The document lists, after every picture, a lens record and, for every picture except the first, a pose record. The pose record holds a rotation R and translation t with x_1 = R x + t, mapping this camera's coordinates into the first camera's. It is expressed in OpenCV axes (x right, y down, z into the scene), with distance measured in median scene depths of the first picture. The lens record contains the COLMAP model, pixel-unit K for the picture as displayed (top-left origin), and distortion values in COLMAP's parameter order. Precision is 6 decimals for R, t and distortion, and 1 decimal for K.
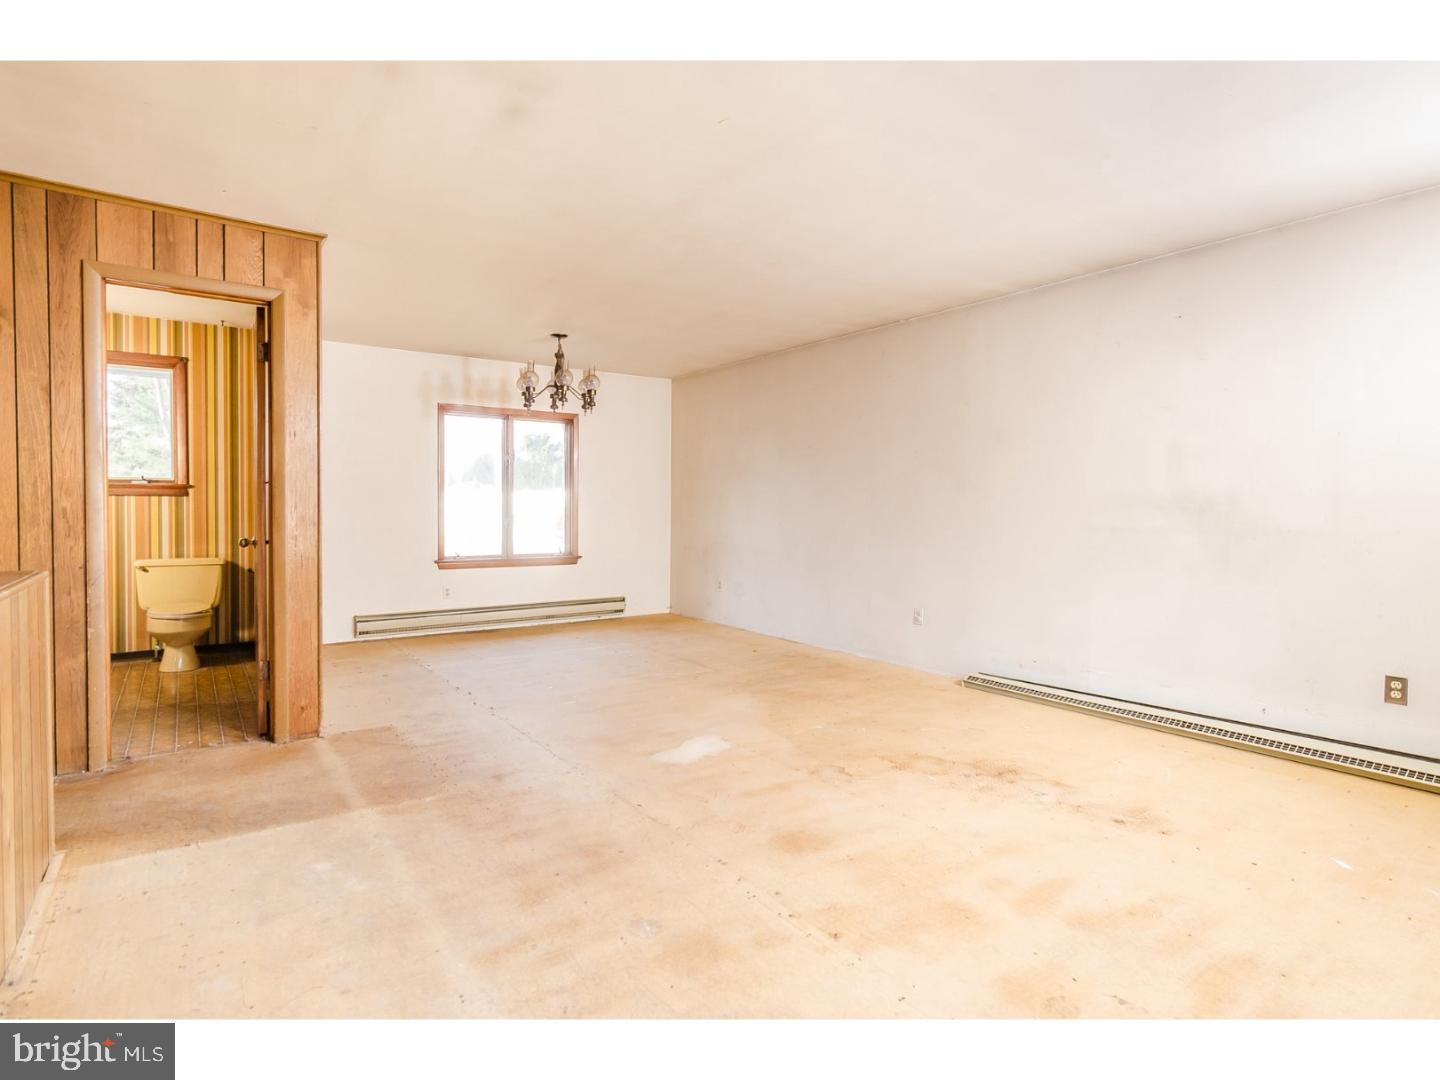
lens RADIAL K [[743.0, 0, 706.2], [0, 743.0, 519.5], [0, 0, 1]] dist [0.003146, 0.001606]
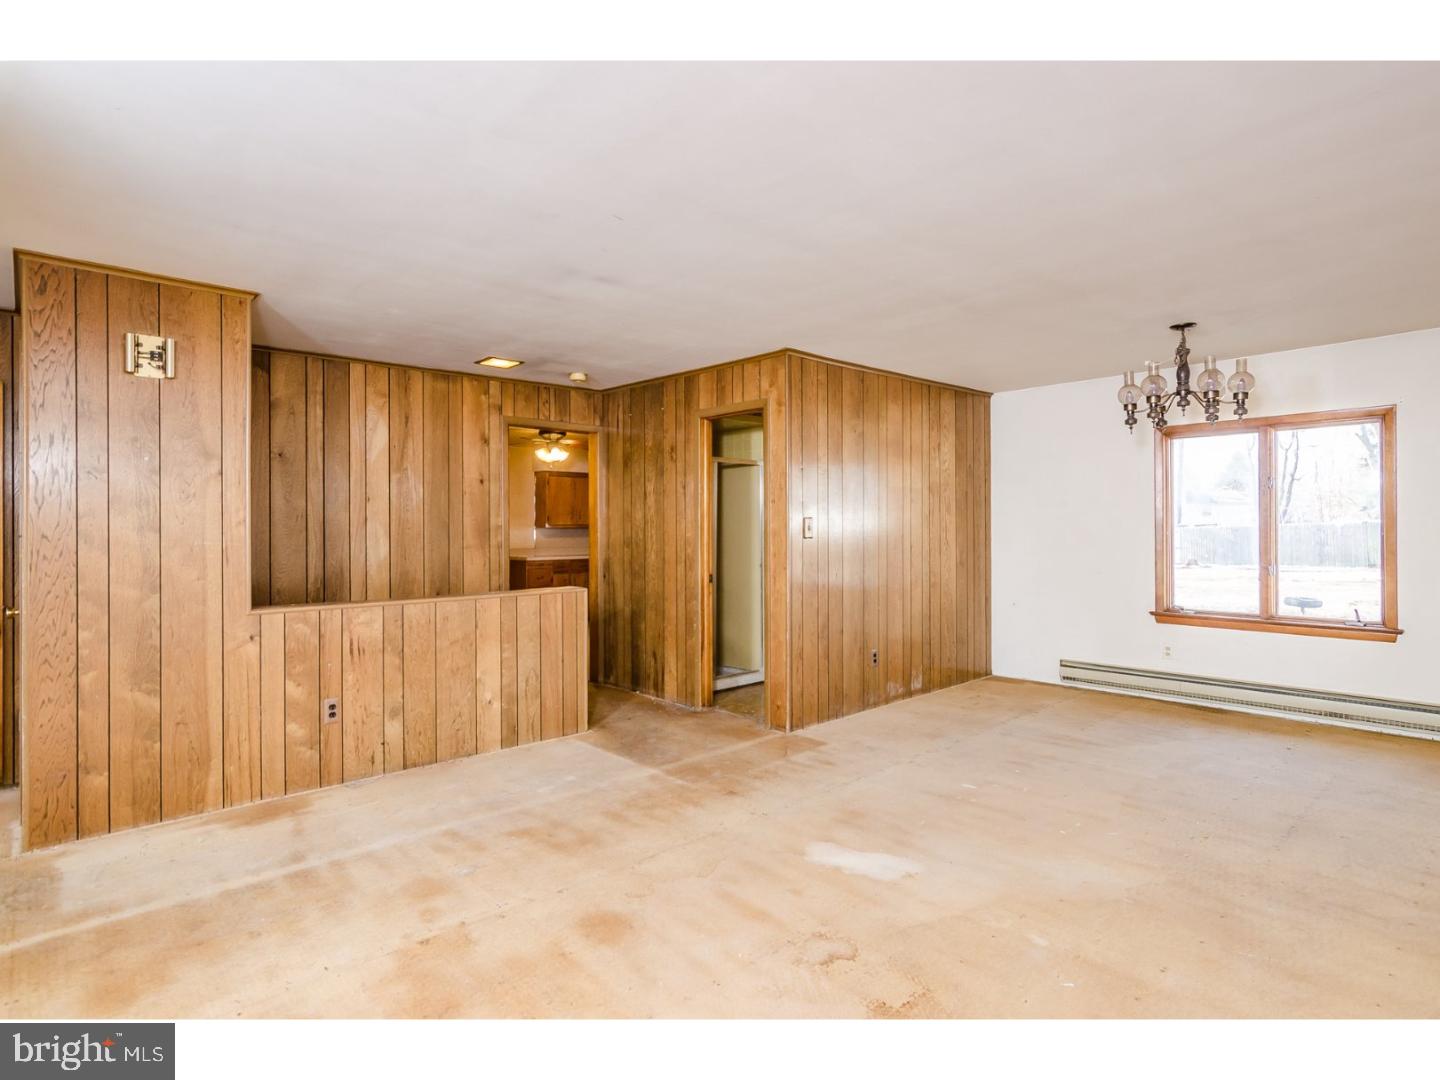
lens RADIAL K [[778.4, 0, 741.9], [0, 778.4, 539.0], [0, 0, 1]] dist [0.001461, 0.001439]
pose [[0.135259, 0.009924, -0.990761, 0.900583], [-0.006615, 0.999937, 0.009113, -0.065517], [0.990788, 0.005322, 0.135316, 0.807698]]
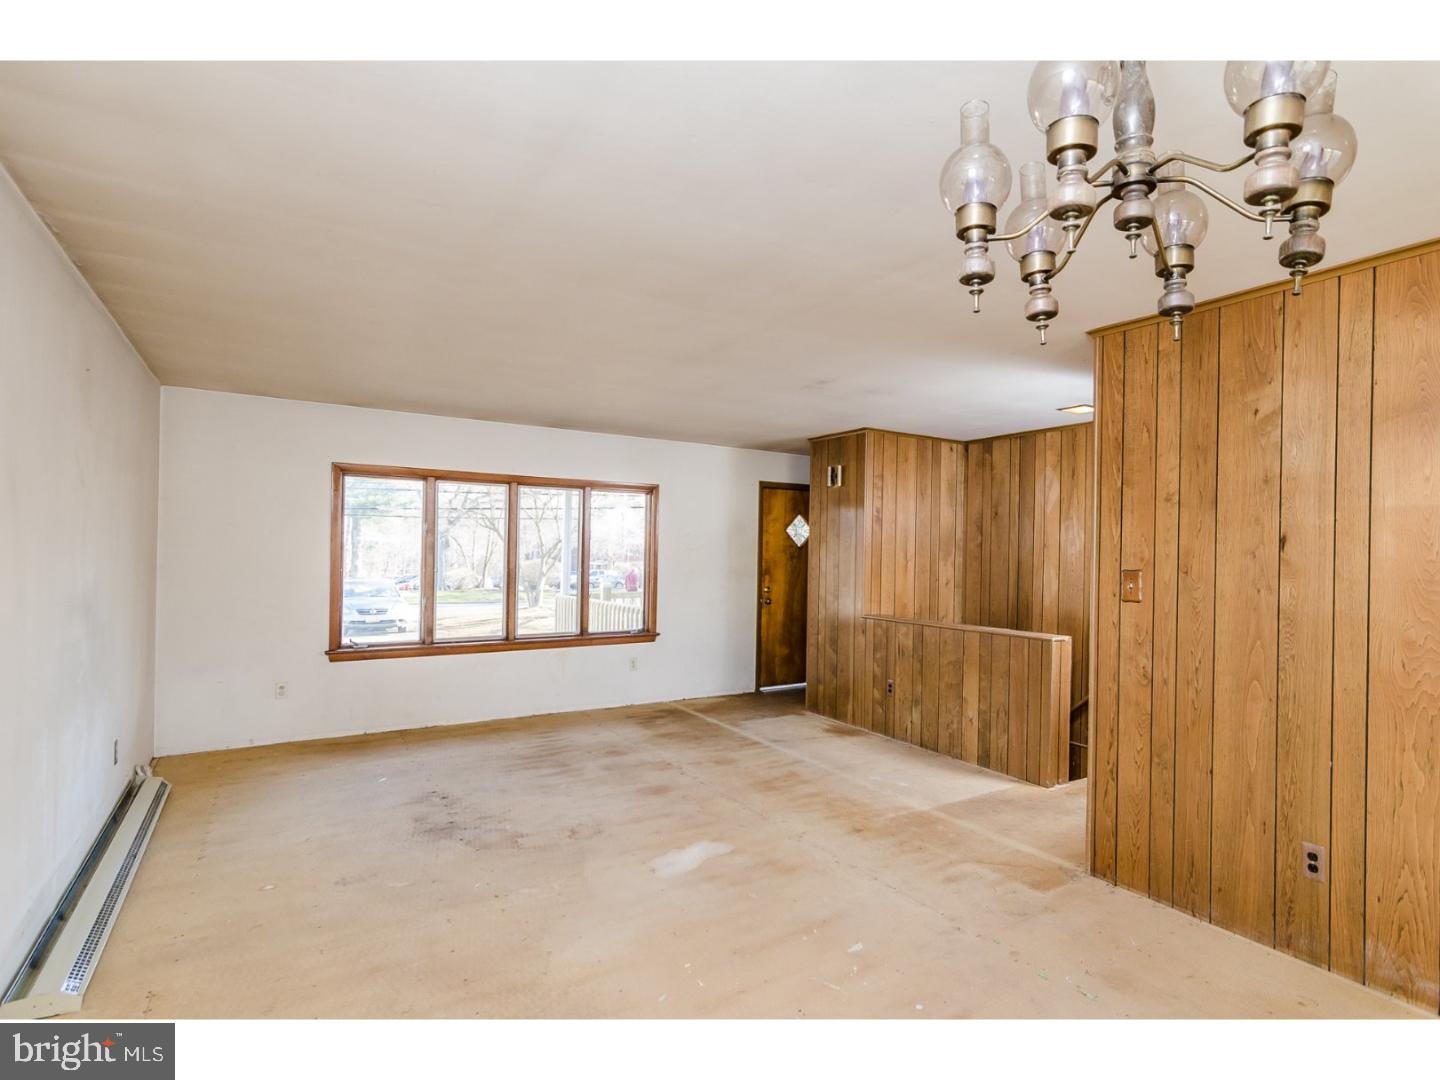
lens RADIAL K [[778.4, 0, 741.9], [0, 778.4, 539.0], [0, 0, 1]] dist [0.001461, 0.001439]
pose [[-0.995589, -0.013477, 0.092846, -0.191219], [-0.013604, 0.999907, -0.000728, -0.130274], [-0.092828, -0.001988, -0.995680, 2.205502]]
